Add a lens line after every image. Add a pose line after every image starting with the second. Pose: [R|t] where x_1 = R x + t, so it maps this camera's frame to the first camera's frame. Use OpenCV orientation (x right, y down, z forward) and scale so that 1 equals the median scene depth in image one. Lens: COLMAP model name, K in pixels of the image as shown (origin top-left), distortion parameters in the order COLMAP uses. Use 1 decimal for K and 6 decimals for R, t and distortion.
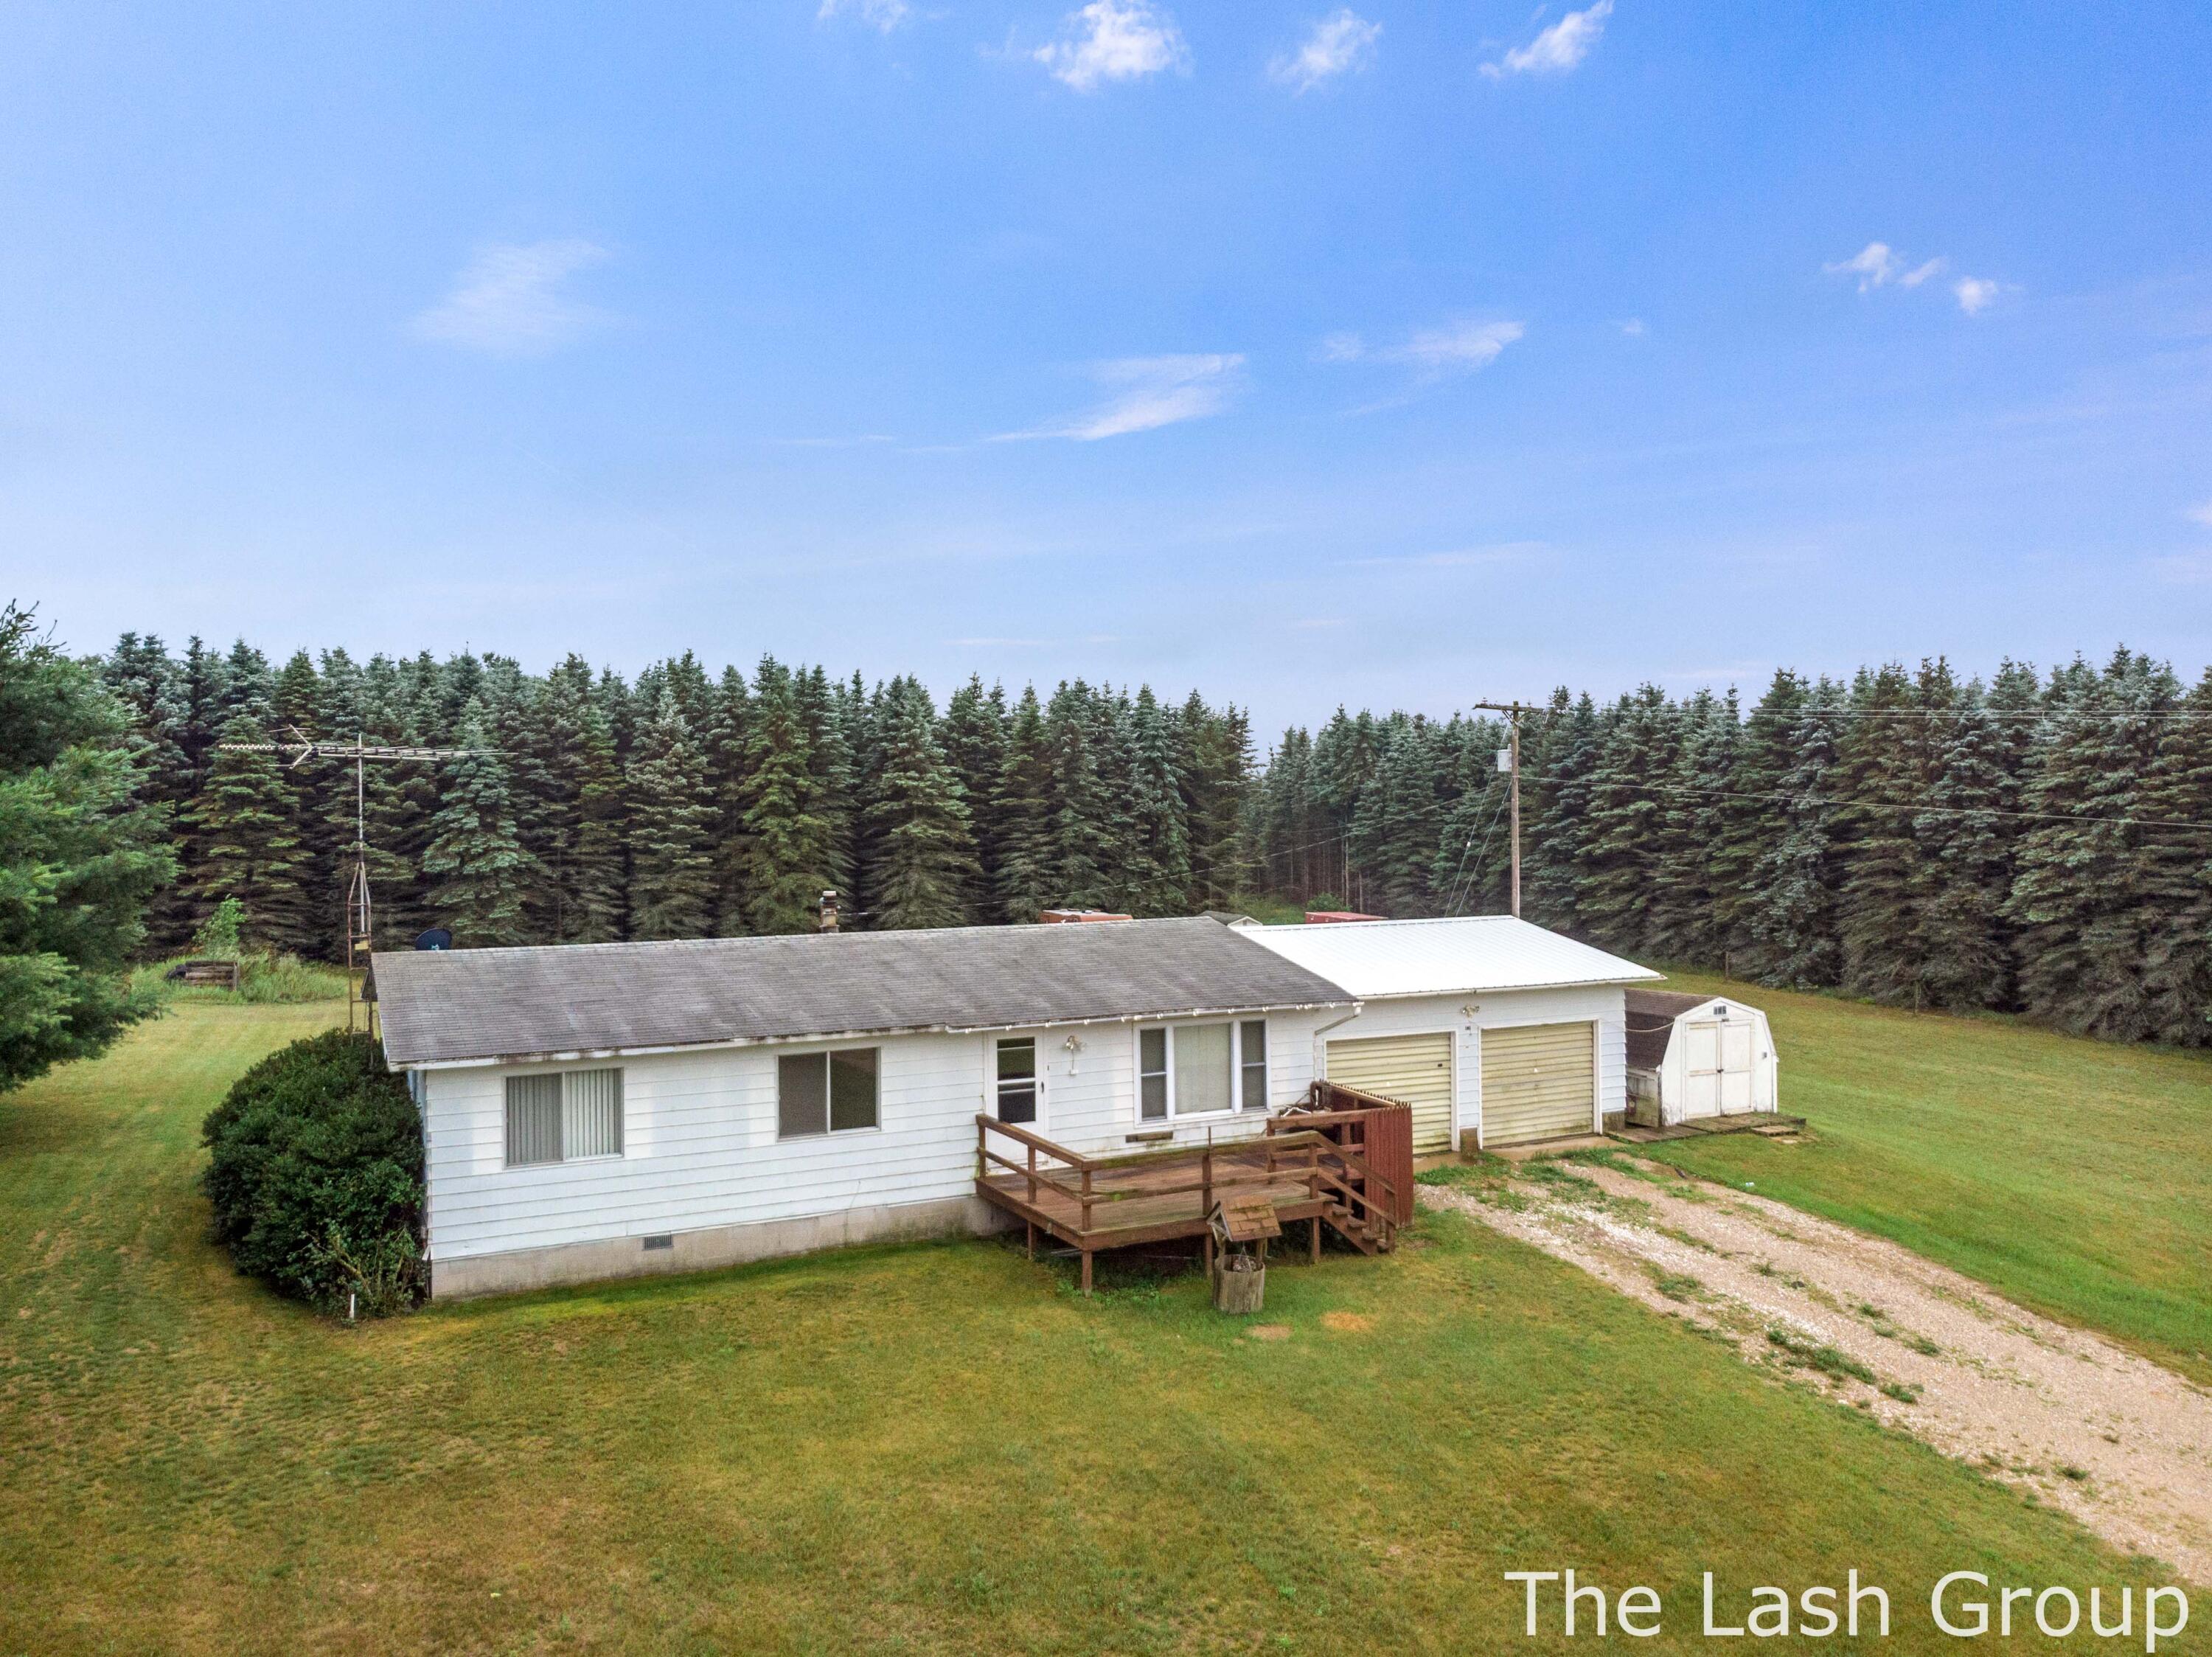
lens RADIAL K [[1592.5, 0, 1115.6], [0, 1592.5, 831.2], [0, 0, 1]] dist [0.062743, -0.112669]
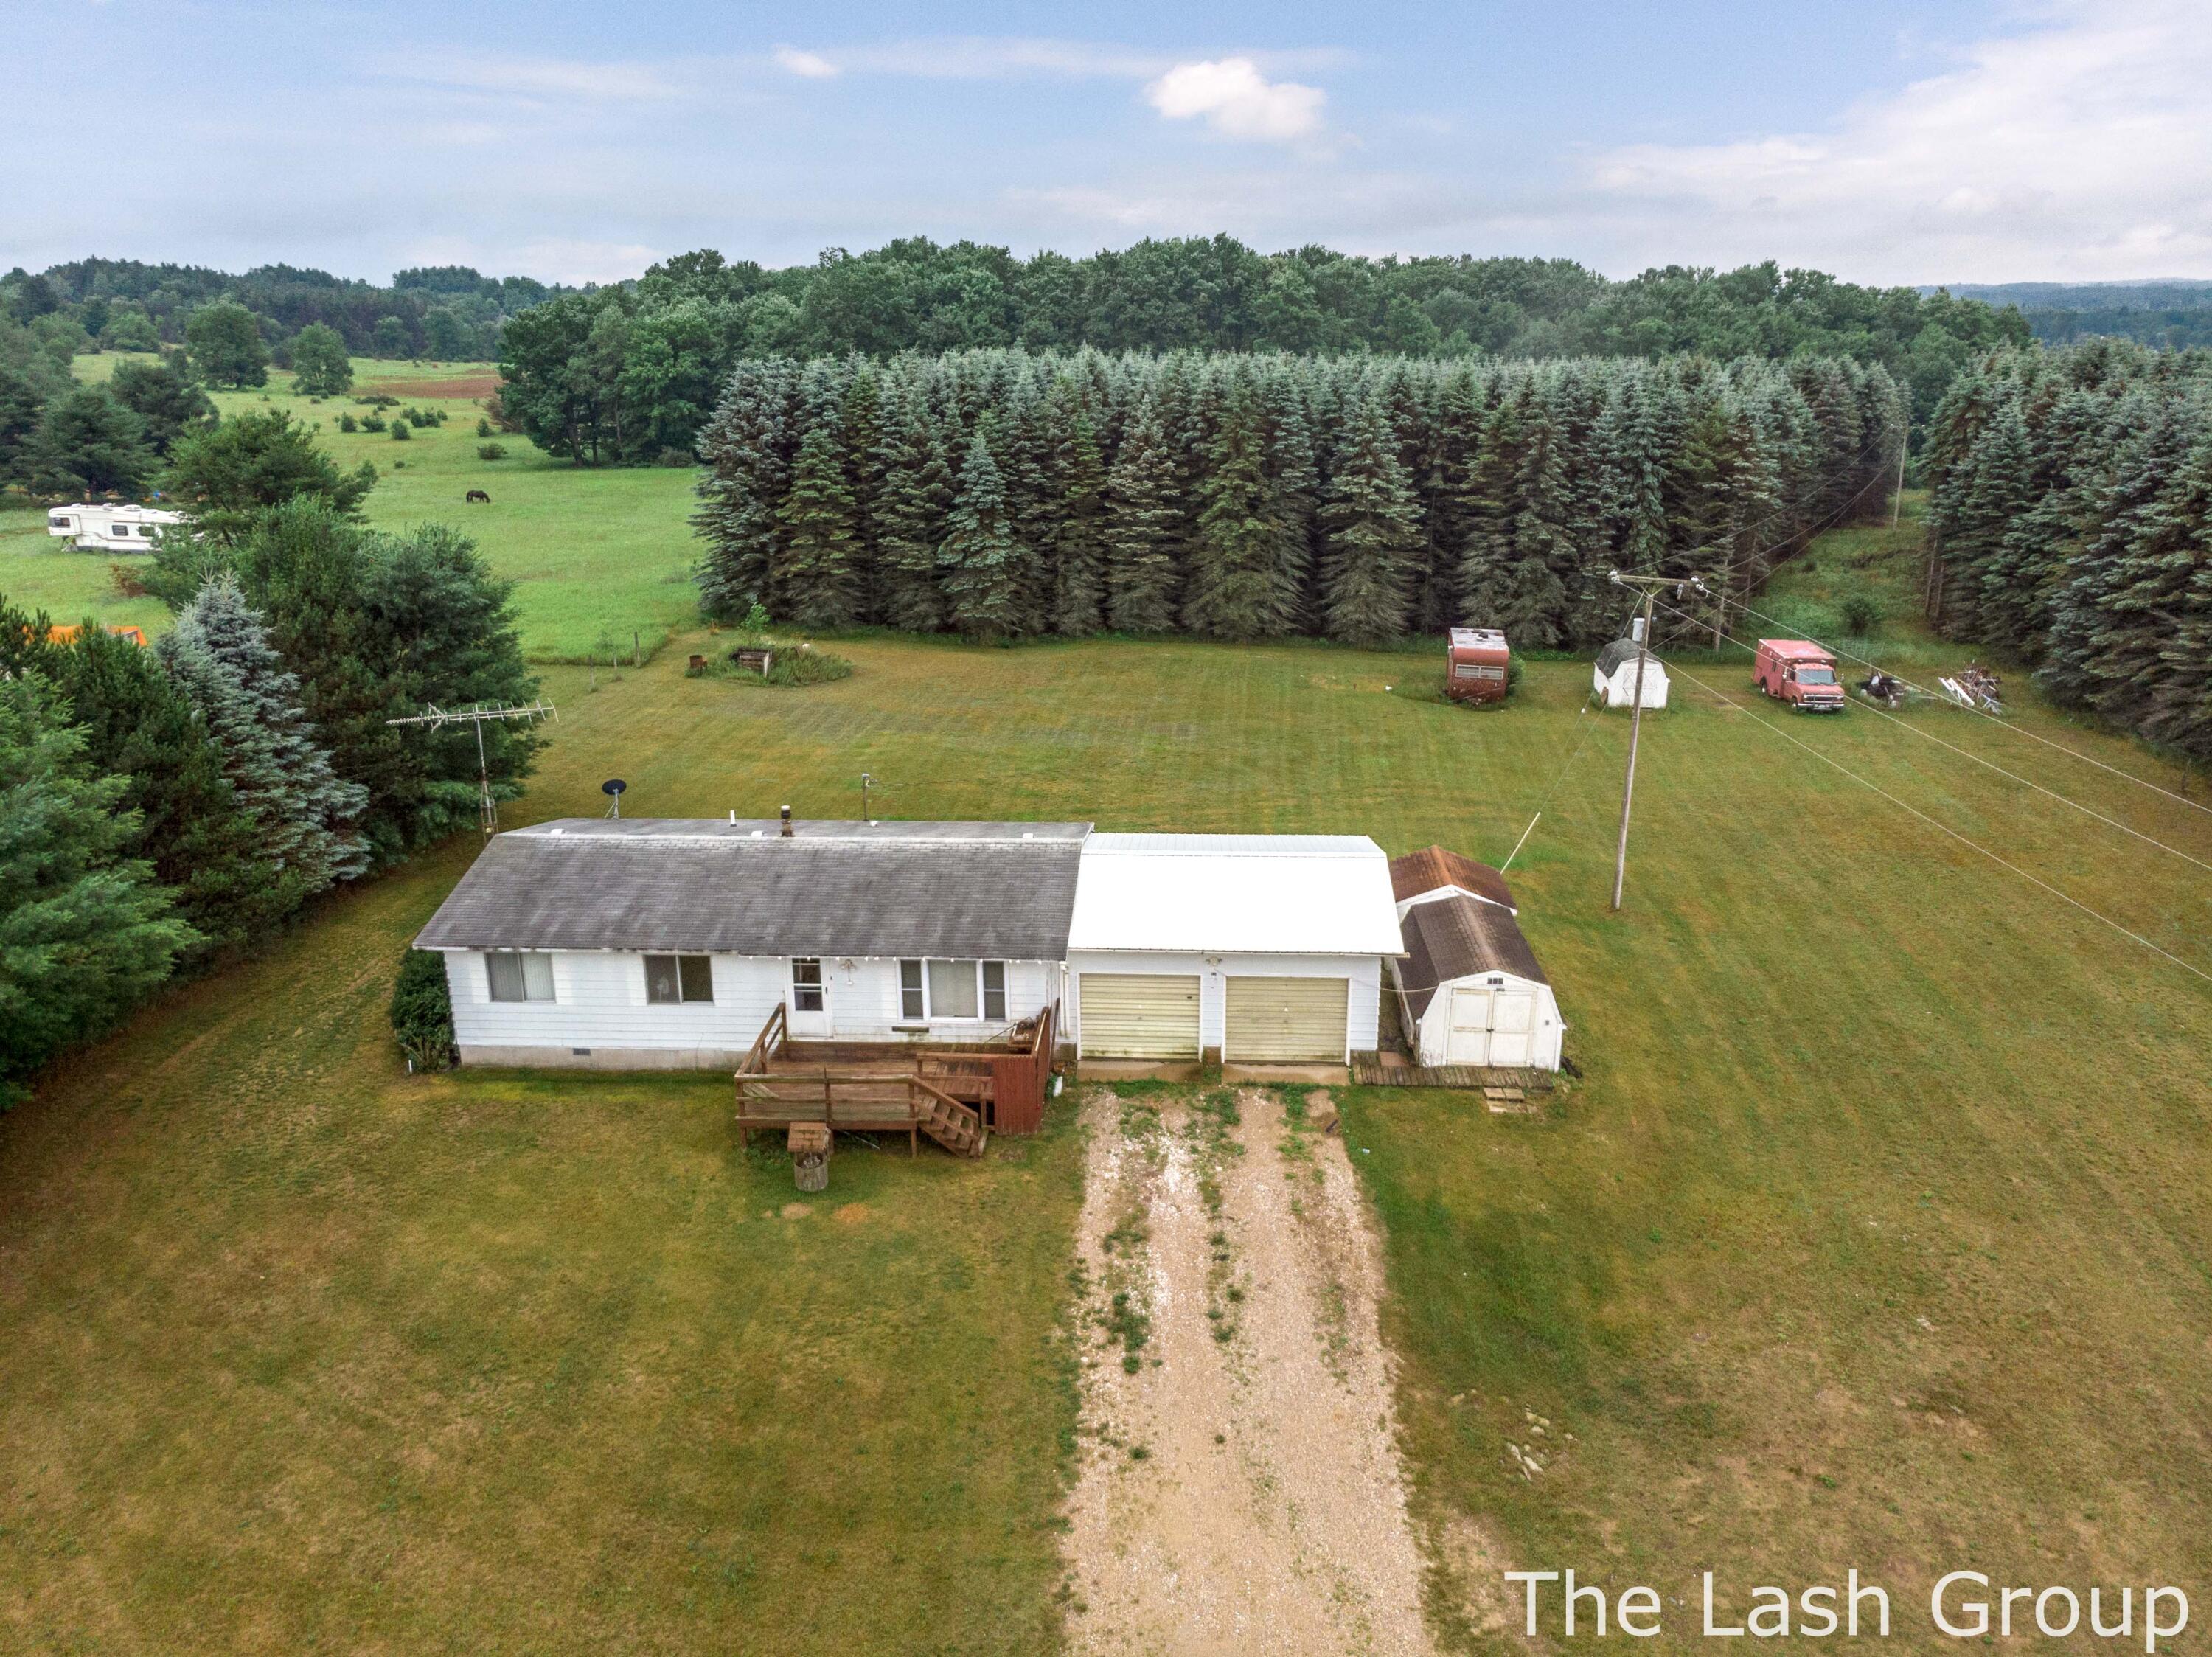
lens RADIAL K [[1592.5, 0, 1115.6], [0, 1592.5, 831.2], [0, 0, 1]] dist [0.062743, -0.112669]
pose [[0.871445, 0.154065, -0.465669, 0.297575], [-0.008729, 0.954110, 0.299329, -0.147908], [0.490415, -0.256784, 0.832799, -0.019595]]
